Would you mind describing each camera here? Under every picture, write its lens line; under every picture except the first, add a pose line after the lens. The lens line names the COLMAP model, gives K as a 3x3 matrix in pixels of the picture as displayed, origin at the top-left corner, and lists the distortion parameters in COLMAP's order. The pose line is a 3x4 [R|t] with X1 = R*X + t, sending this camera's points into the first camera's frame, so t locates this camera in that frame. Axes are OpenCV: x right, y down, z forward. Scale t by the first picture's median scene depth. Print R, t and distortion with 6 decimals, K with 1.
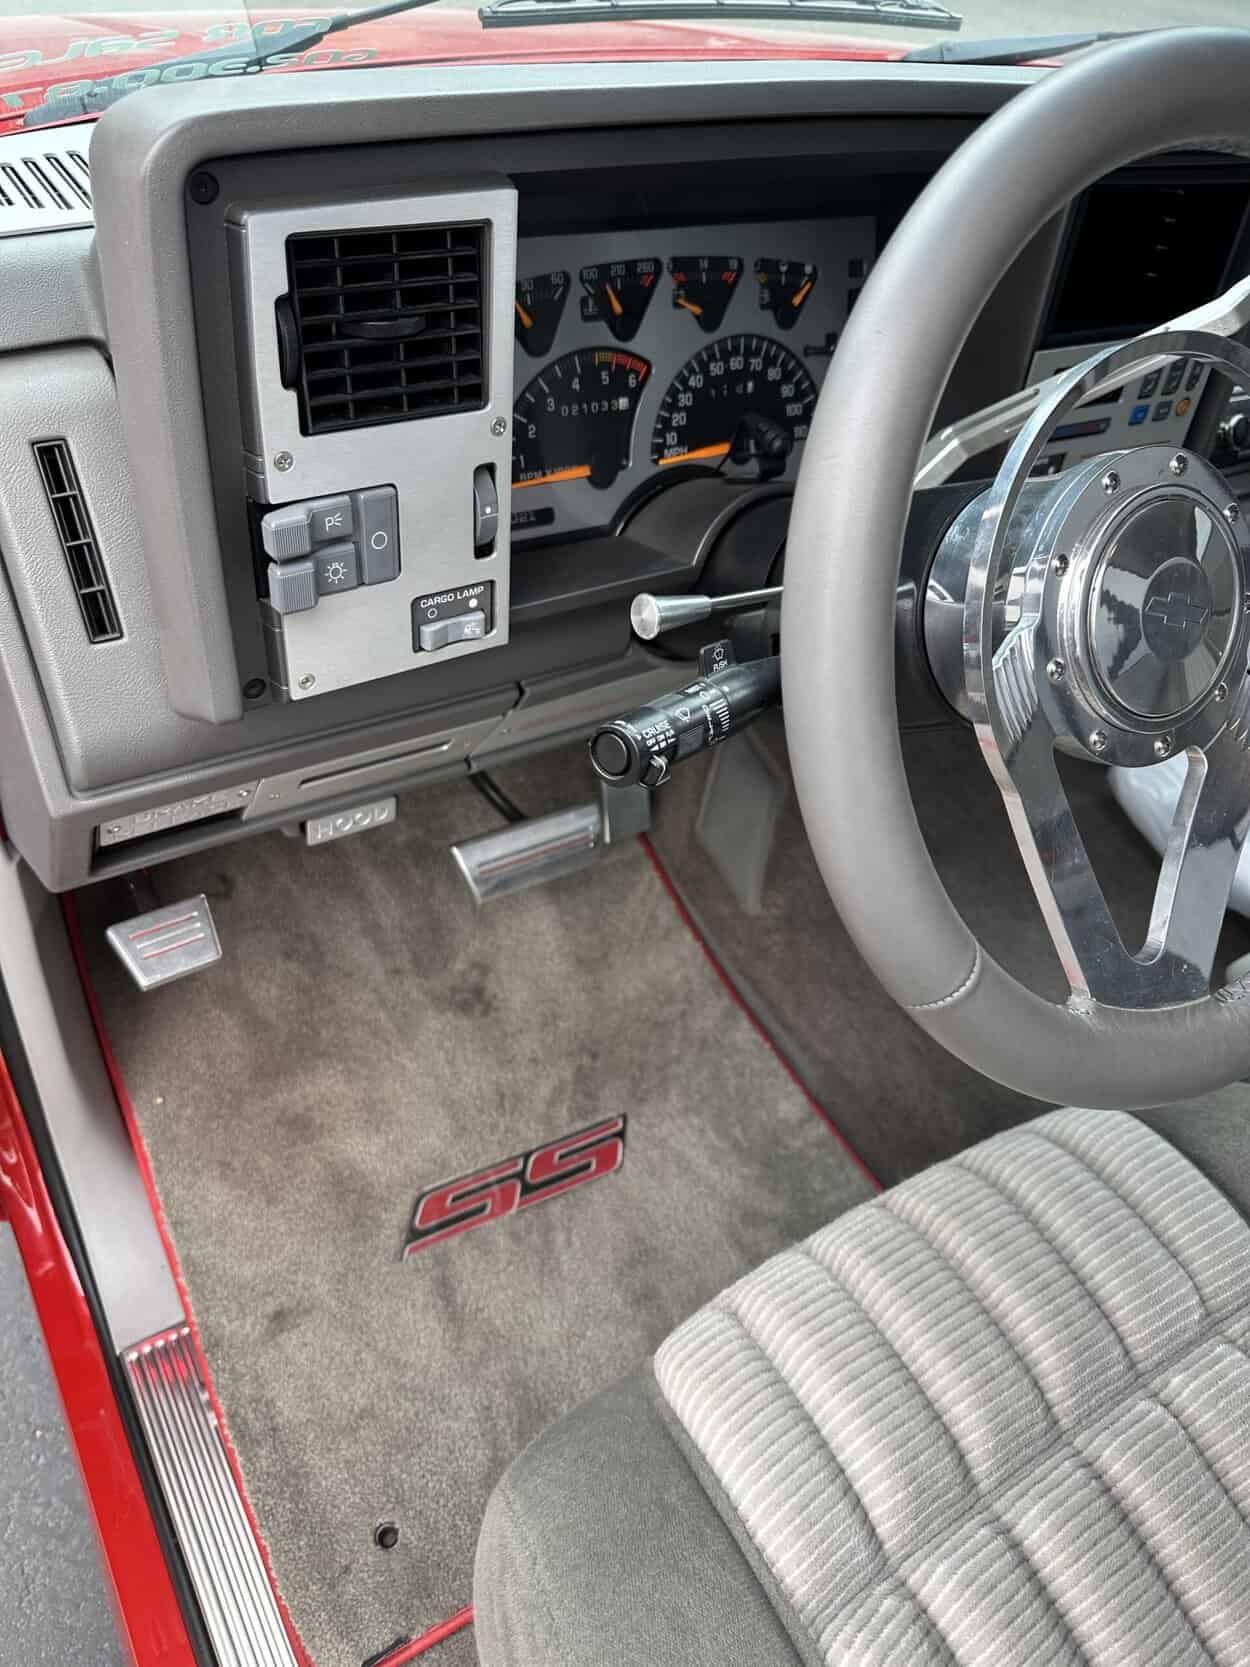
lens RADIAL K [[1167.1, 0, 625.0], [0, 1167.1, 833.5], [0, 0, 1]] dist [0.146590, -0.344330]
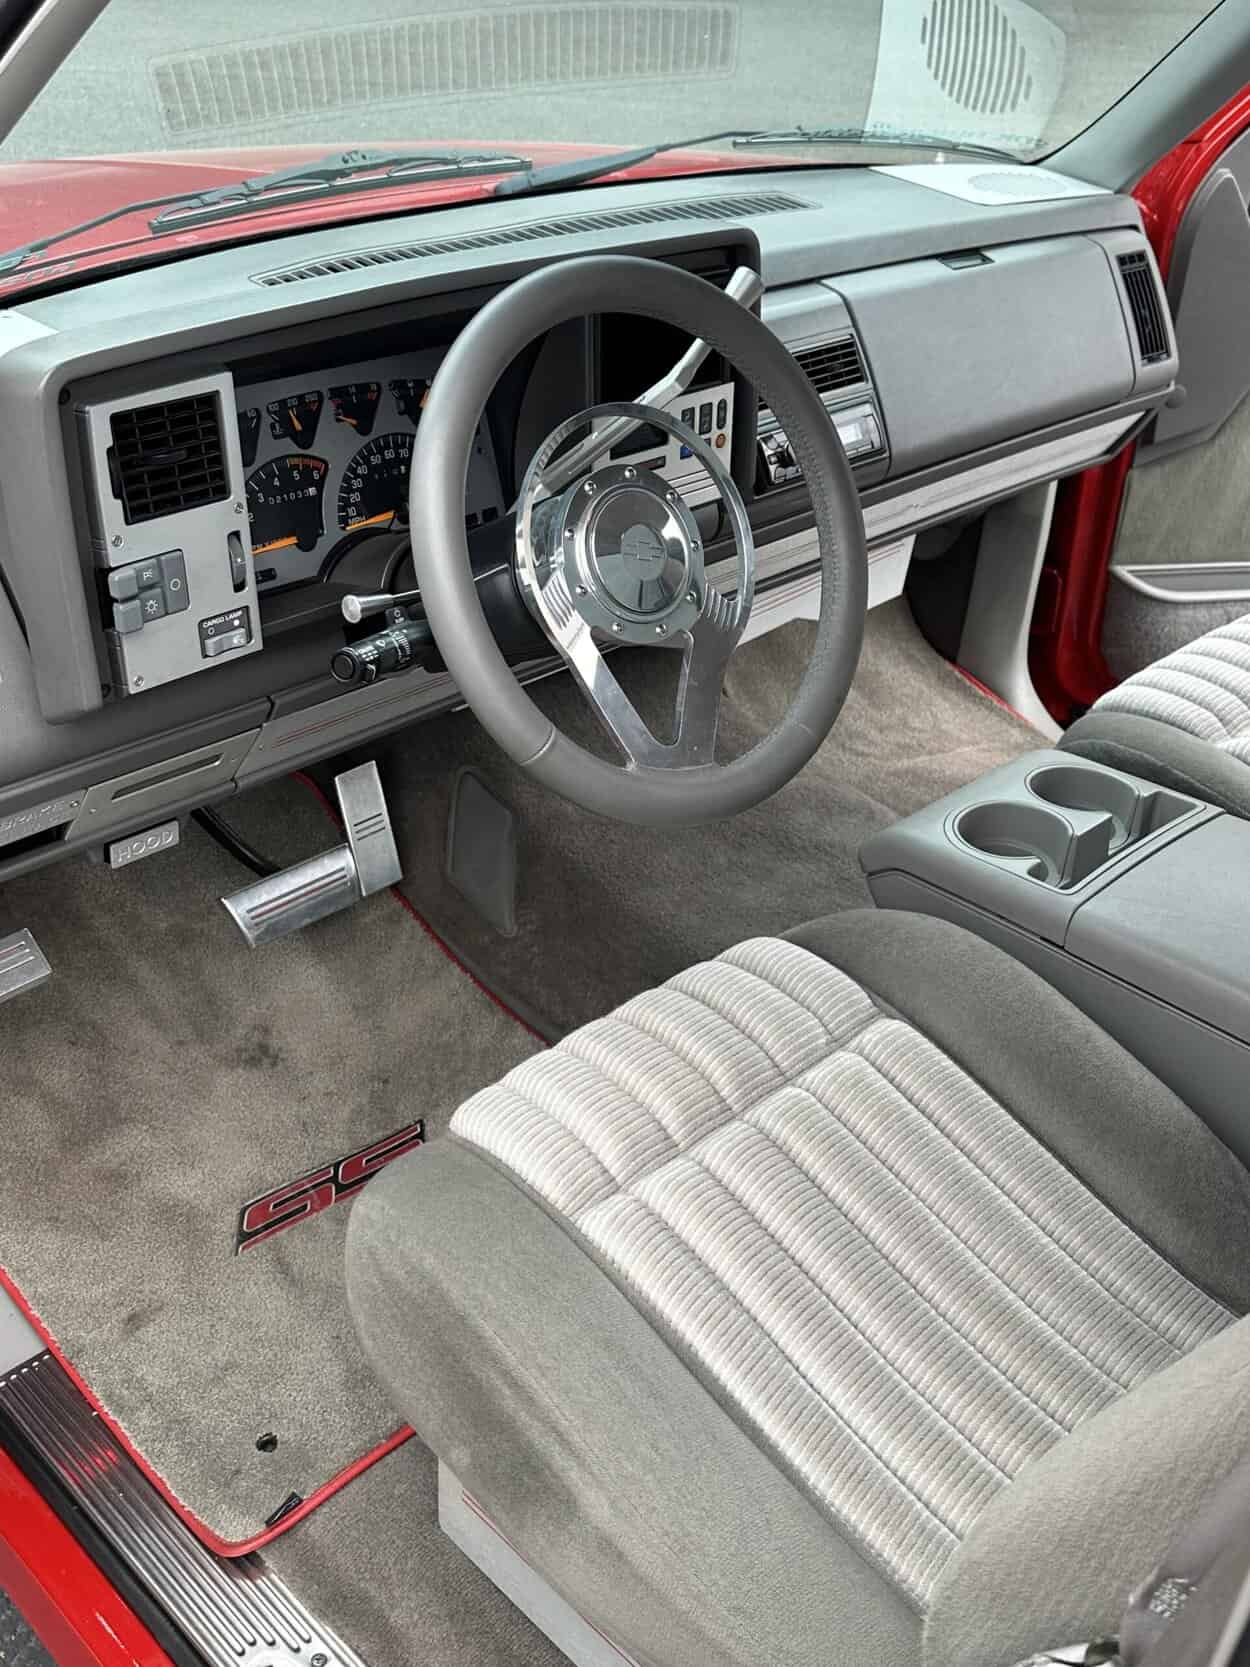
lens RADIAL K [[1554.0, 0, 625.0], [0, 1554.0, 833.5], [0, 0, 1]] dist [0.157143, -0.326581]
pose [[0.971273, -0.170485, 0.166021, -0.020398], [0.192304, 0.973264, -0.125605, 0.341338], [-0.140169, 0.153924, 0.978090, -0.822434]]
